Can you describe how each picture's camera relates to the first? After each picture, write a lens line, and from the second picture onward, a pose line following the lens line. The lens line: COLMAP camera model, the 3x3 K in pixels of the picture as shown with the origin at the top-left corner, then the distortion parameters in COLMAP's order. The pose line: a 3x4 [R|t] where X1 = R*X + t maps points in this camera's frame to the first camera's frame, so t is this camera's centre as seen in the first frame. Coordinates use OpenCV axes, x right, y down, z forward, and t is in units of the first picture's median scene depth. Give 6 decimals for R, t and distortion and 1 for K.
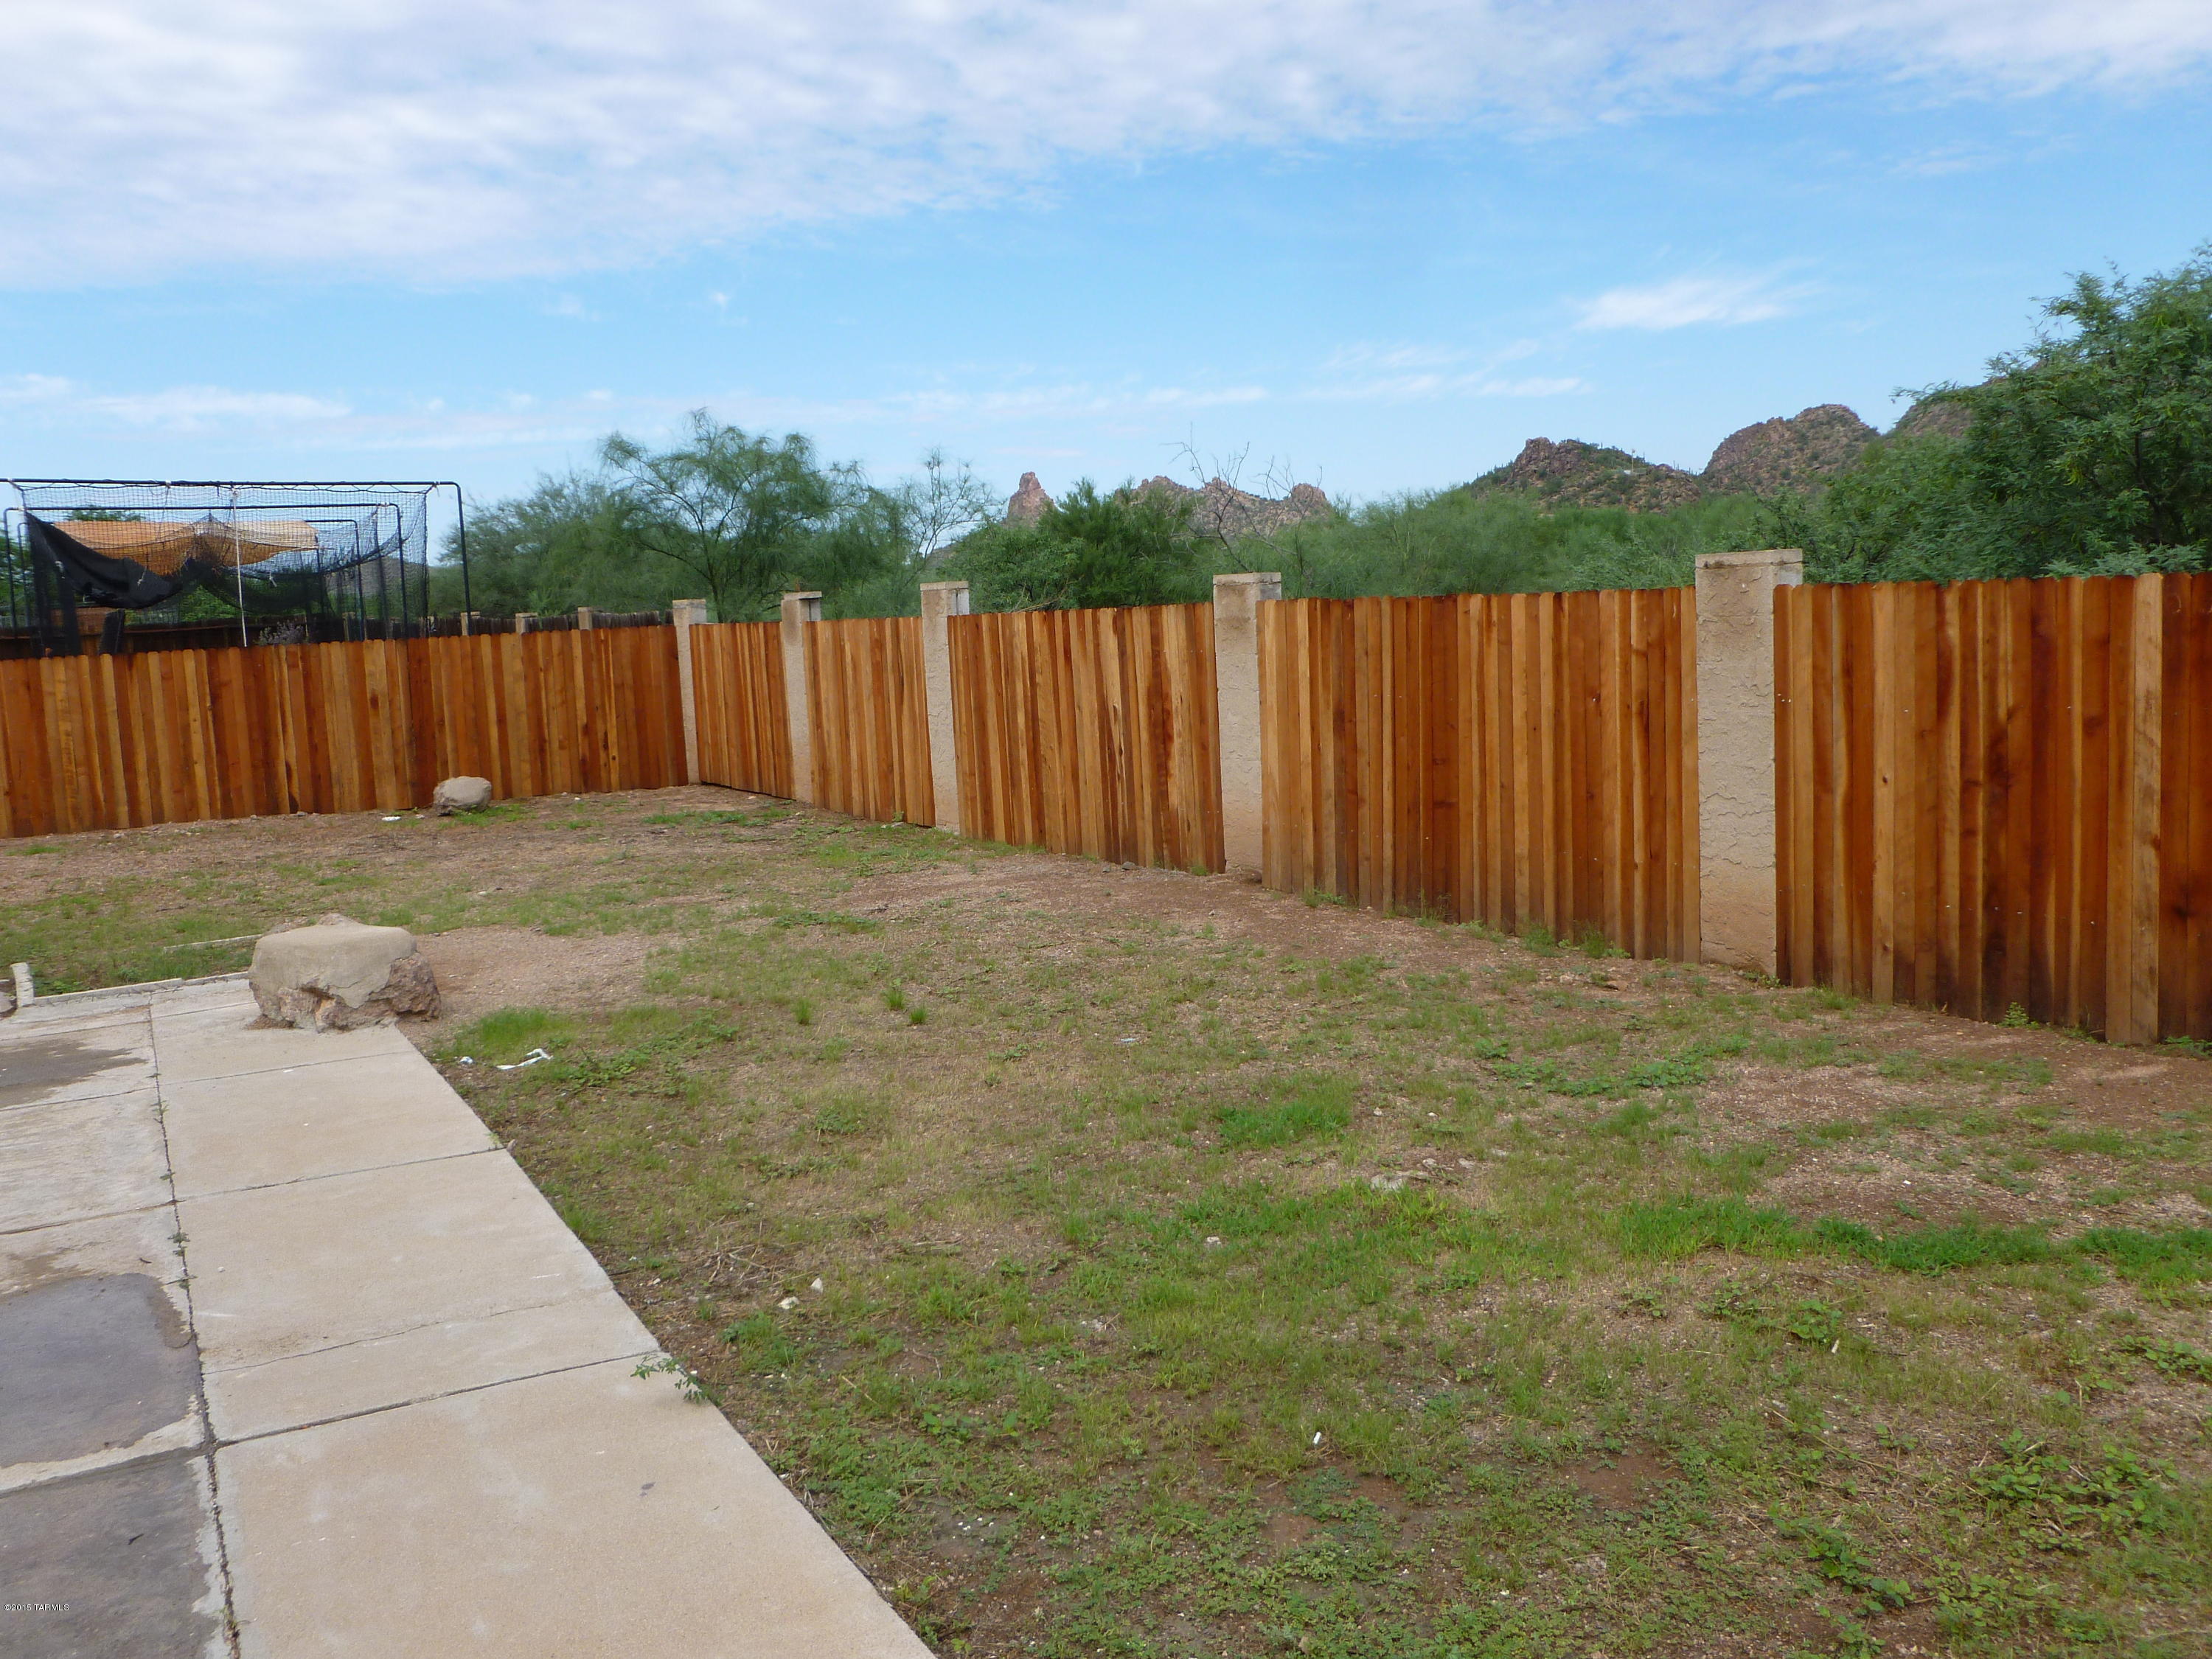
lens RADIAL K [[1879.9, 0, 1110.7], [0, 1879.9, 834.4], [0, 0, 1]] dist [-0.049978, 0.030649]
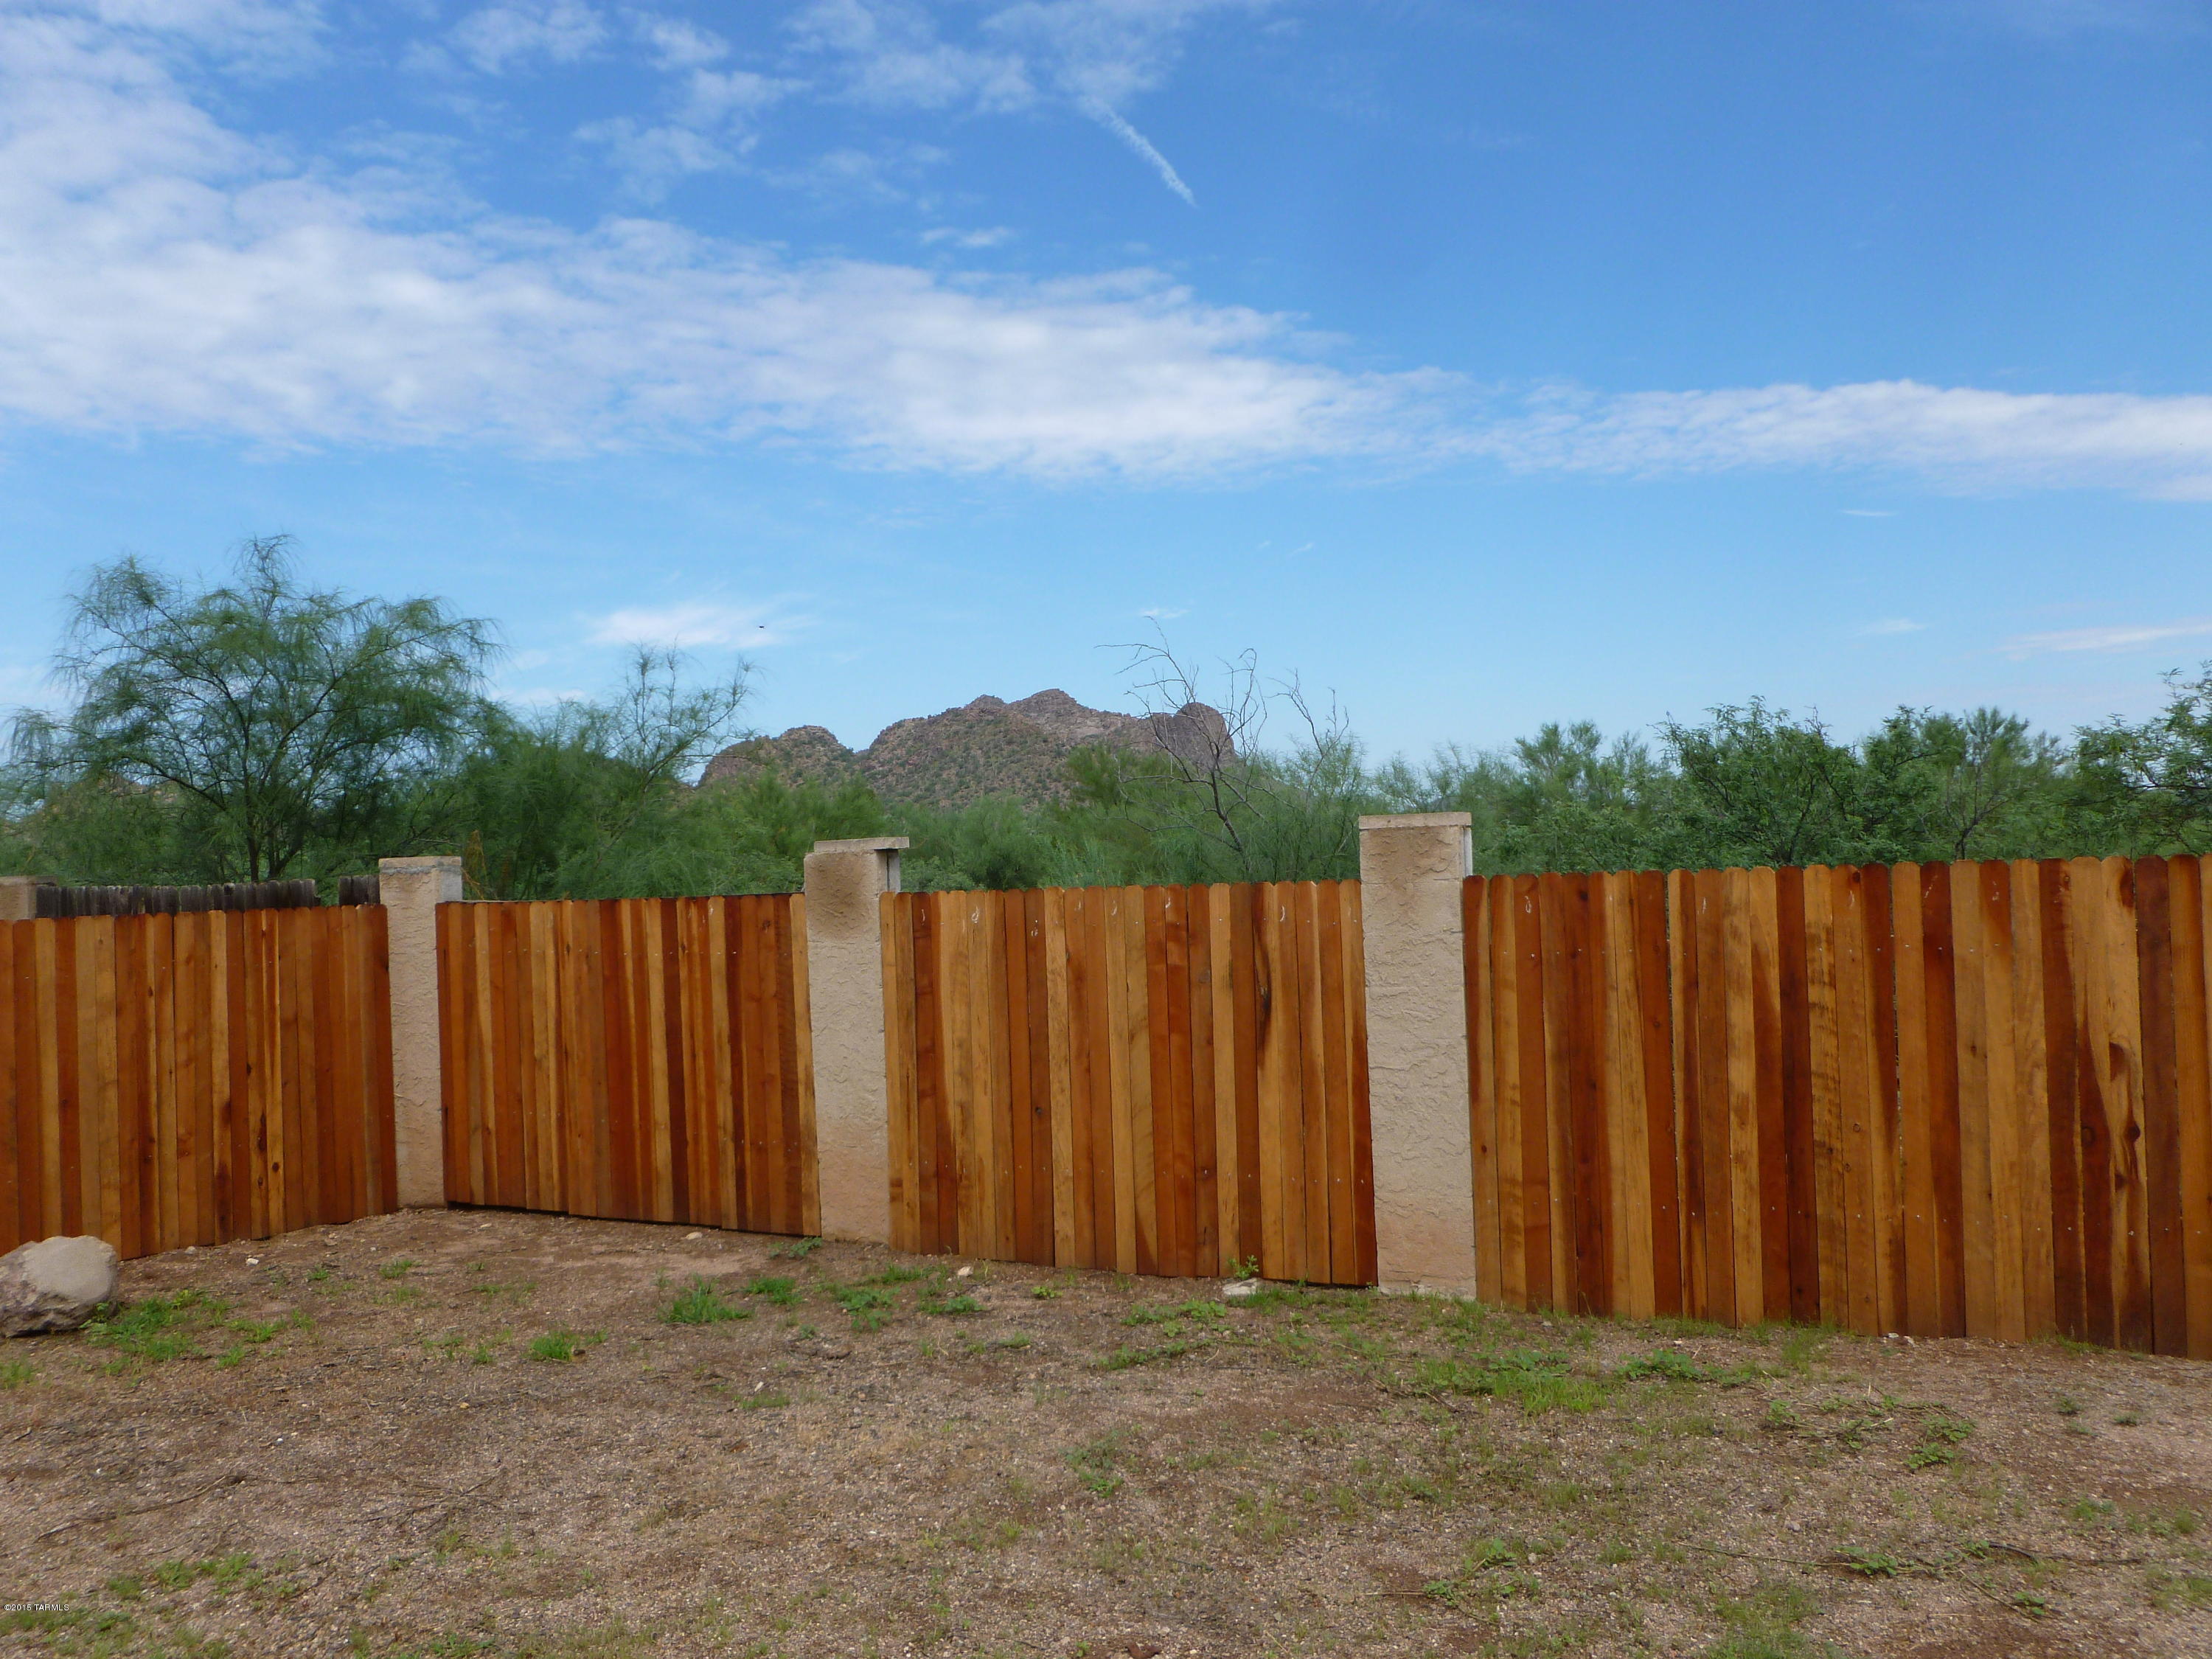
lens RADIAL K [[1879.9, 0, 1106.8], [0, 1879.9, 828.3], [0, 0, 1]] dist [-0.049978, 0.030649]
pose [[0.869104, 0.026458, 0.493921, -0.327962], [0.056031, 0.986874, -0.151458, -0.043344], [-0.491445, 0.159308, 0.856214, 0.461298]]
